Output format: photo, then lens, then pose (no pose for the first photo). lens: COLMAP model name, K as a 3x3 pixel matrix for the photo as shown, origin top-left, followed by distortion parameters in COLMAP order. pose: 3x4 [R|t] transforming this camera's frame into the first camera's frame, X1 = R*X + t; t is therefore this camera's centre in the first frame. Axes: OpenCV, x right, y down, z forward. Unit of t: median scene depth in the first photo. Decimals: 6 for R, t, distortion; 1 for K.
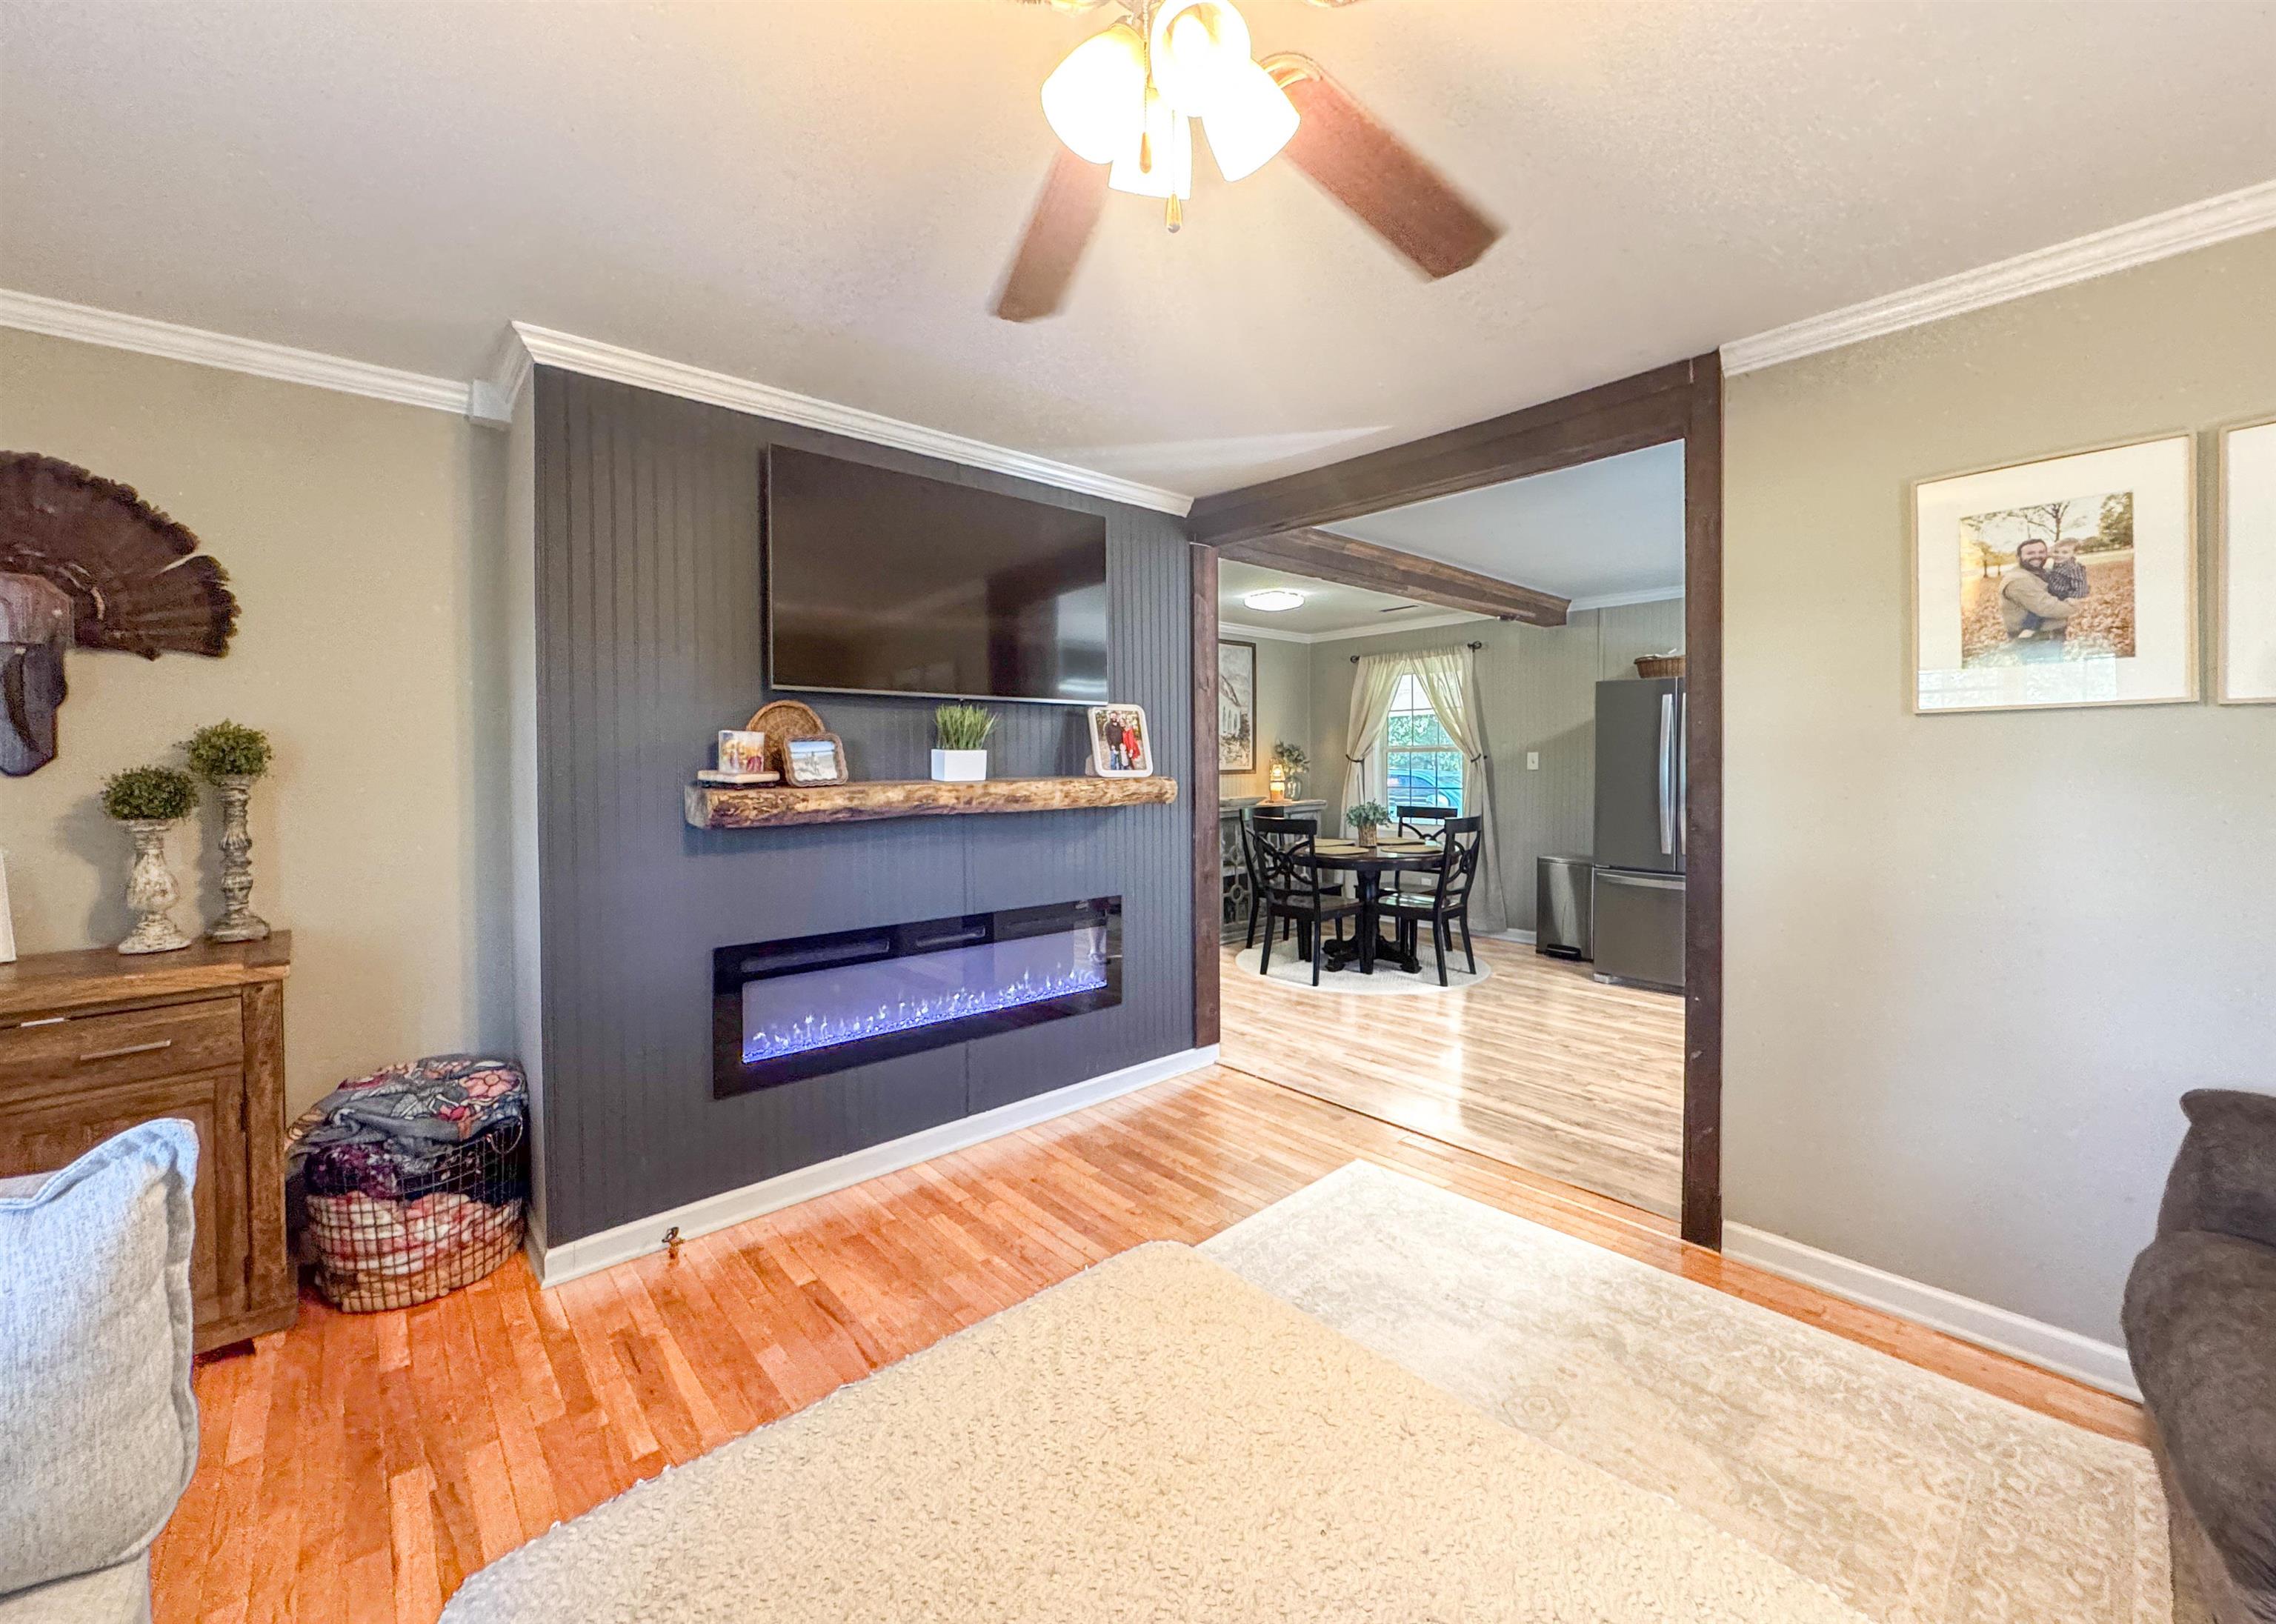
lens RADIAL K [[911.5, 0, 1140.2], [0, 911.5, 765.6], [0, 0, 1]] dist [-0.003085, -0.000274]
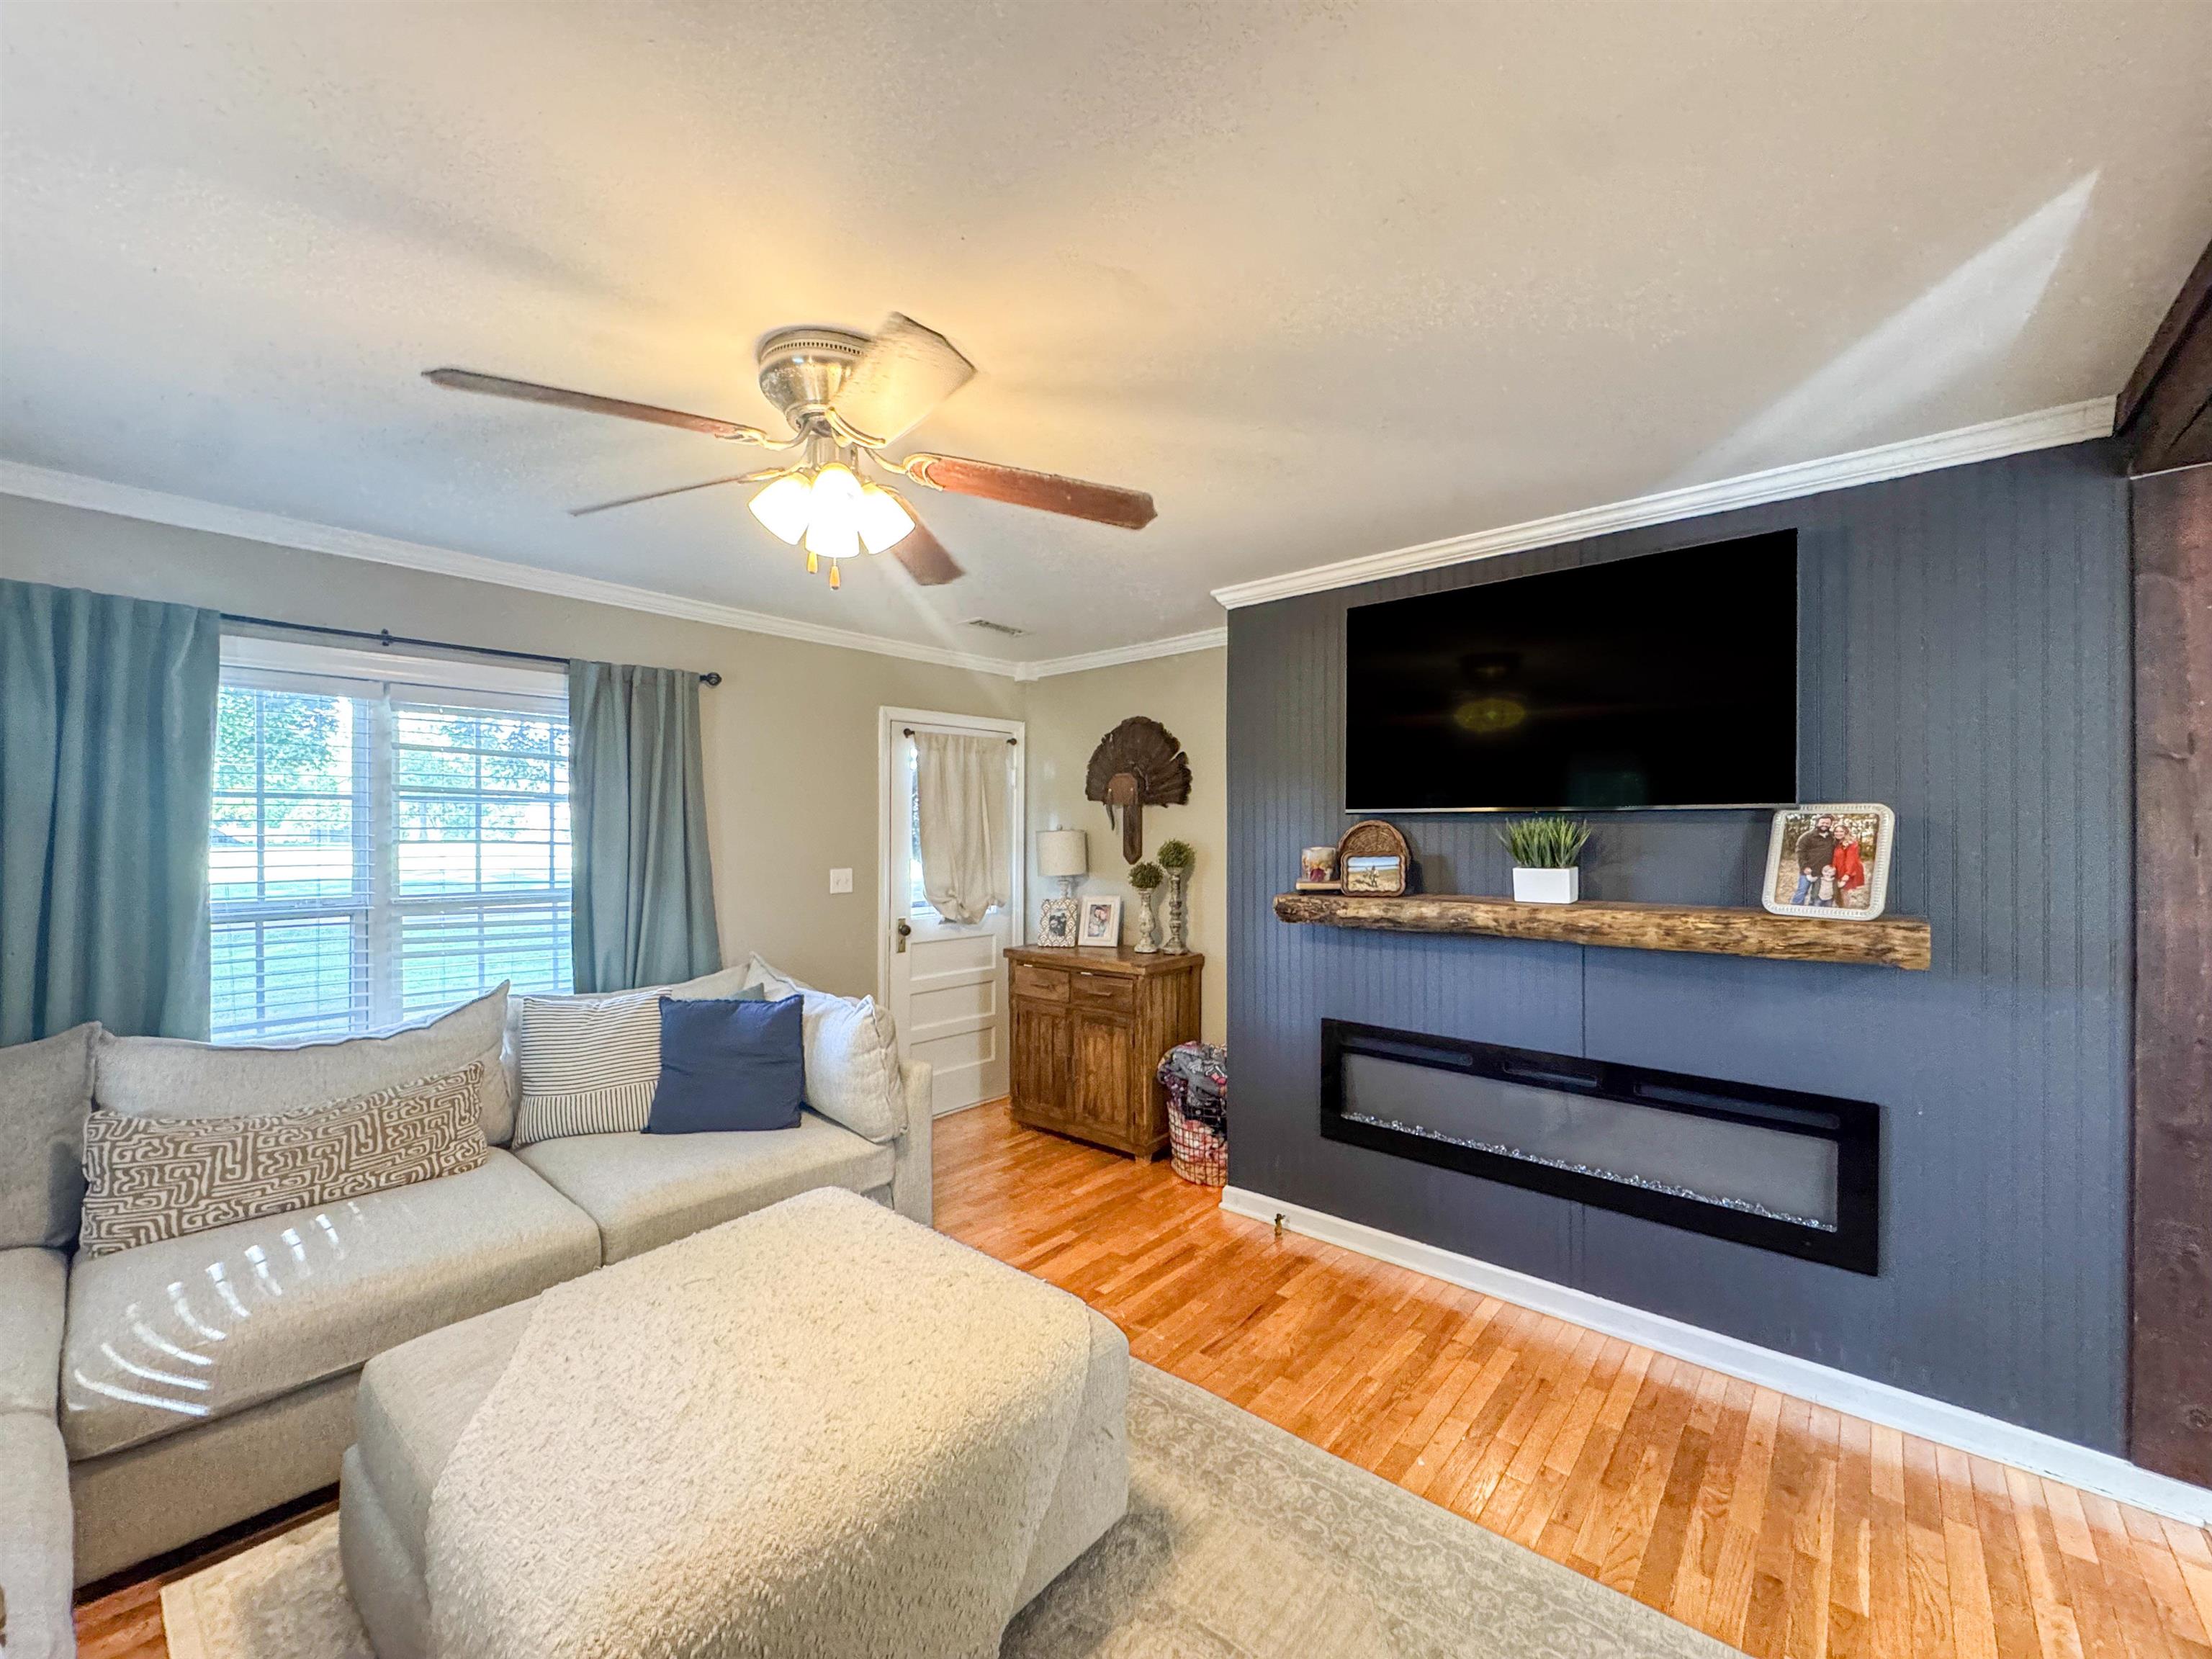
lens RADIAL K [[885.5, 0, 1103.5], [0, 885.5, 824.6], [0, 0, 1]] dist [-0.003102, 0.000628]
pose [[0.121213, -0.001939, -0.992625, 0.701535], [-0.009184, 0.999953, -0.003075, -0.060295], [0.992584, 0.009489, 0.121190, 0.527433]]
